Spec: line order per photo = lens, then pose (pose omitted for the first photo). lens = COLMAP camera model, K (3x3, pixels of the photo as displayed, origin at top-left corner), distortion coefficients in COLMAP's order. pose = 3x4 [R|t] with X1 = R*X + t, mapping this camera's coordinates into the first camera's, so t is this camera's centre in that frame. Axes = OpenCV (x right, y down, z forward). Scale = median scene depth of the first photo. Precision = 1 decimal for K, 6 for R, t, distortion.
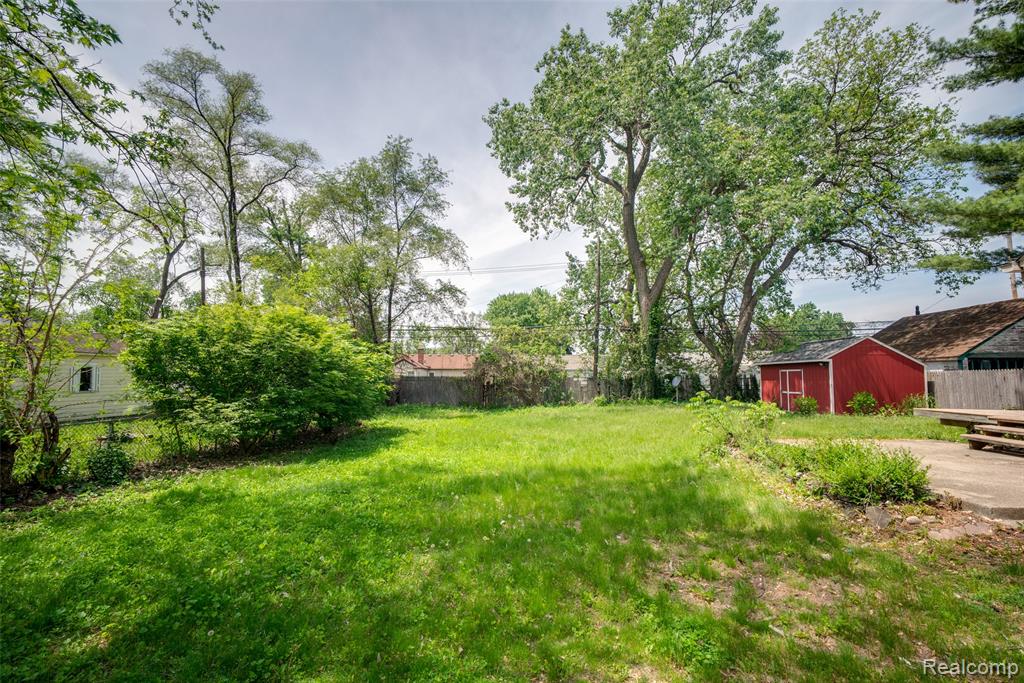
lens RADIAL K [[435.7, 0, 512.0], [0, 435.7, 341.5], [0, 0, 1]] dist [-0.001022, 0.000063]
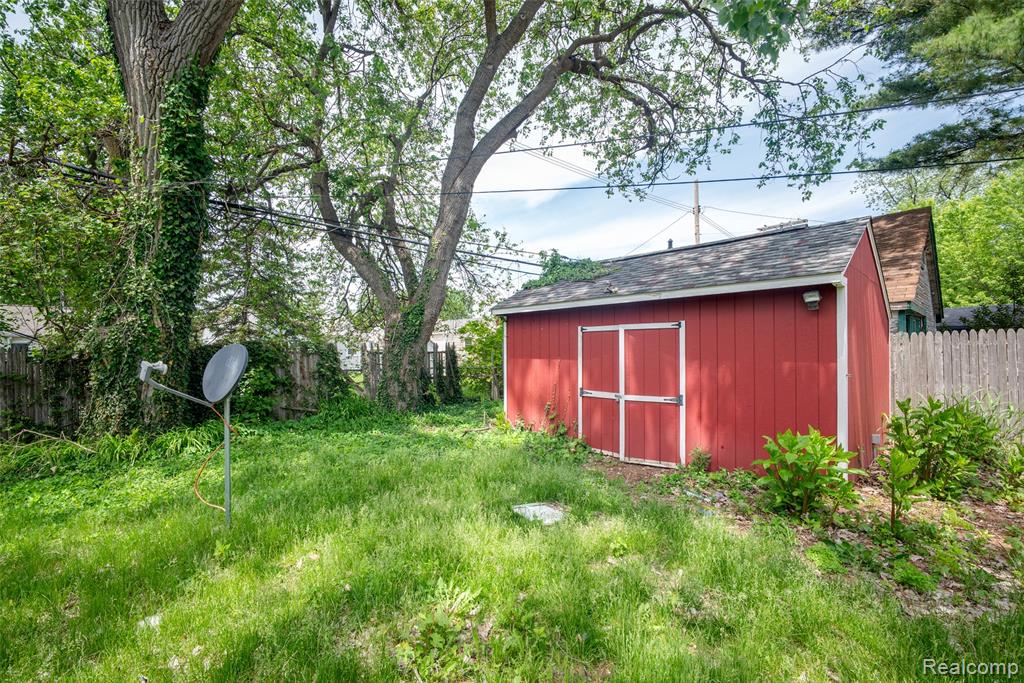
lens RADIAL K [[440.1, 0, 476.2], [0, 440.1, 340.2], [0, 0, 1]] dist [-0.001459, 0.000043]
pose [[0.741981, 0.014646, 0.670261, 0.299980], [-0.050794, 0.998116, 0.034420, 0.060237], [-0.668494, -0.059585, 0.741327, 0.724385]]
